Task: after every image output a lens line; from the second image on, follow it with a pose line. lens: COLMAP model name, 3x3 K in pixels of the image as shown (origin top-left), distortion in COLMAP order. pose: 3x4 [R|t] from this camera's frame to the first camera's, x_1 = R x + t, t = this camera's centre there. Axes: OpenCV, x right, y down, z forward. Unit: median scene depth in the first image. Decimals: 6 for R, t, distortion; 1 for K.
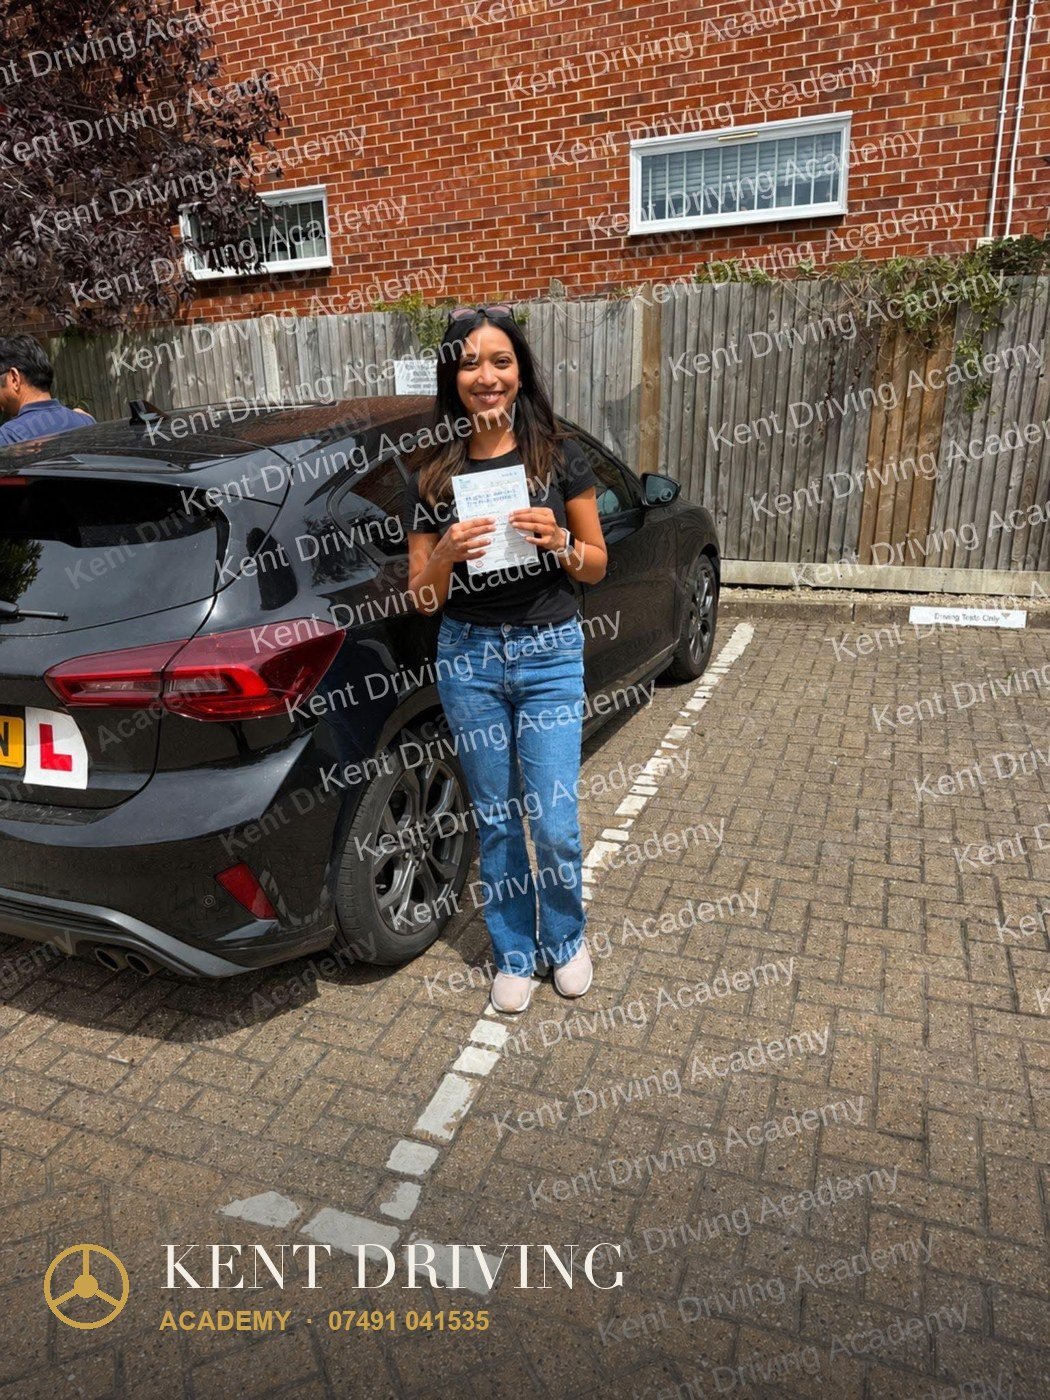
lens RADIAL K [[998.7, 0, 525.0], [0, 998.7, 700.0], [0, 0, 1]] dist [-0.000888, 0.001913]
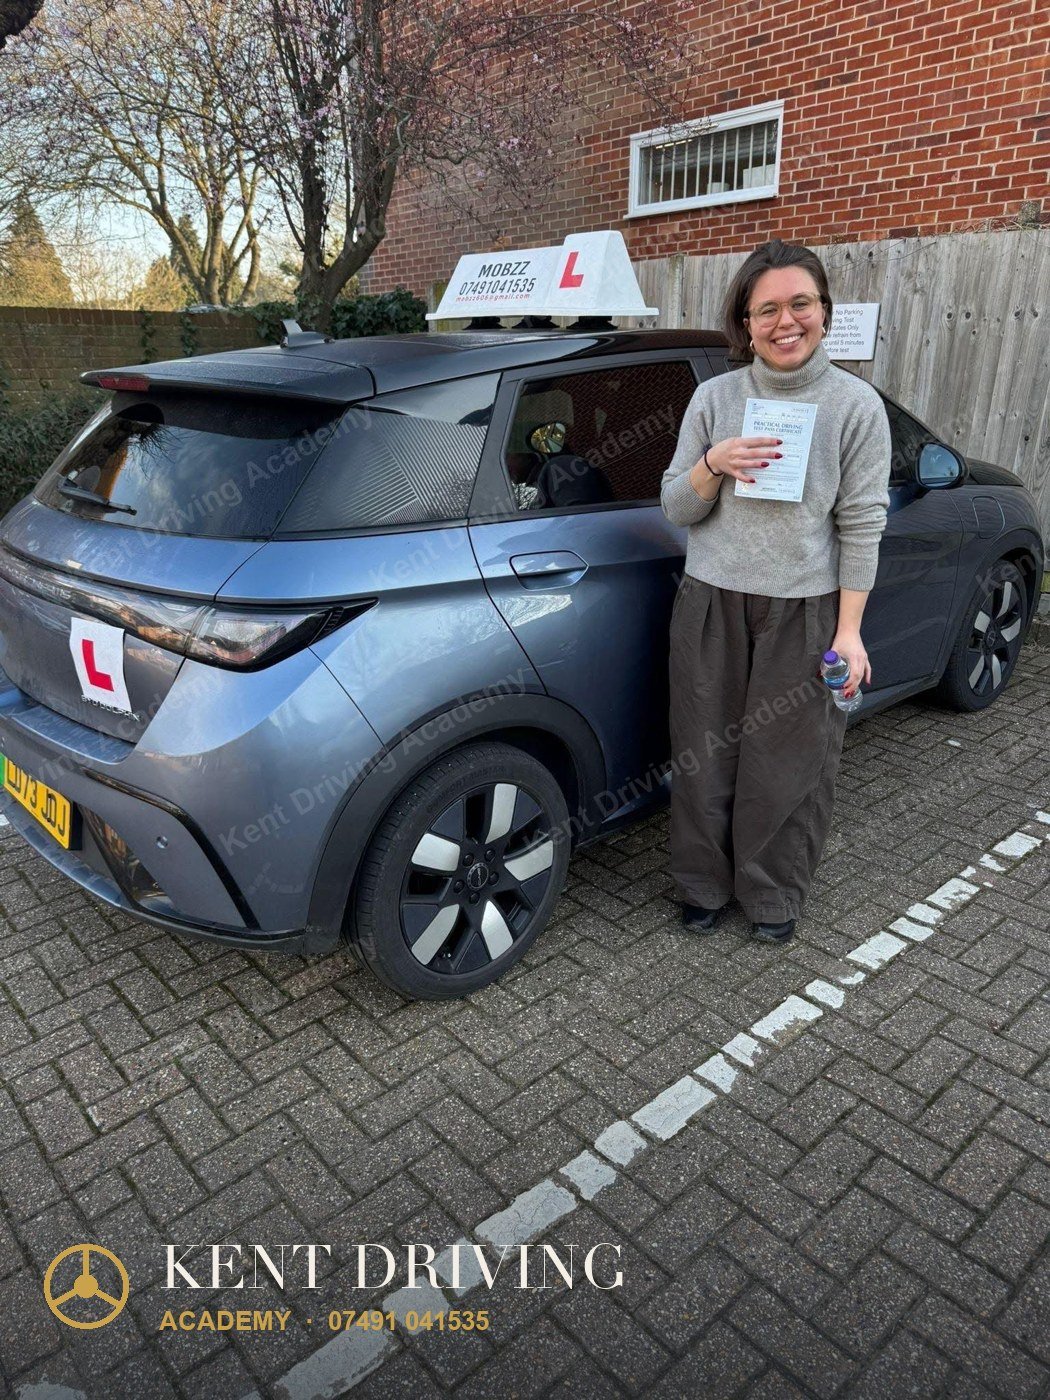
lens RADIAL K [[1009.8, 0, 531.0], [0, 1009.8, 683.5], [0, 0, 1]] dist [0.013598, -0.006873]
pose [[0.885434, 0.171650, -0.431906, 0.076385], [-0.156119, 0.985149, 0.071469, -0.043361], [0.437760, 0.004147, 0.899082, 0.110829]]
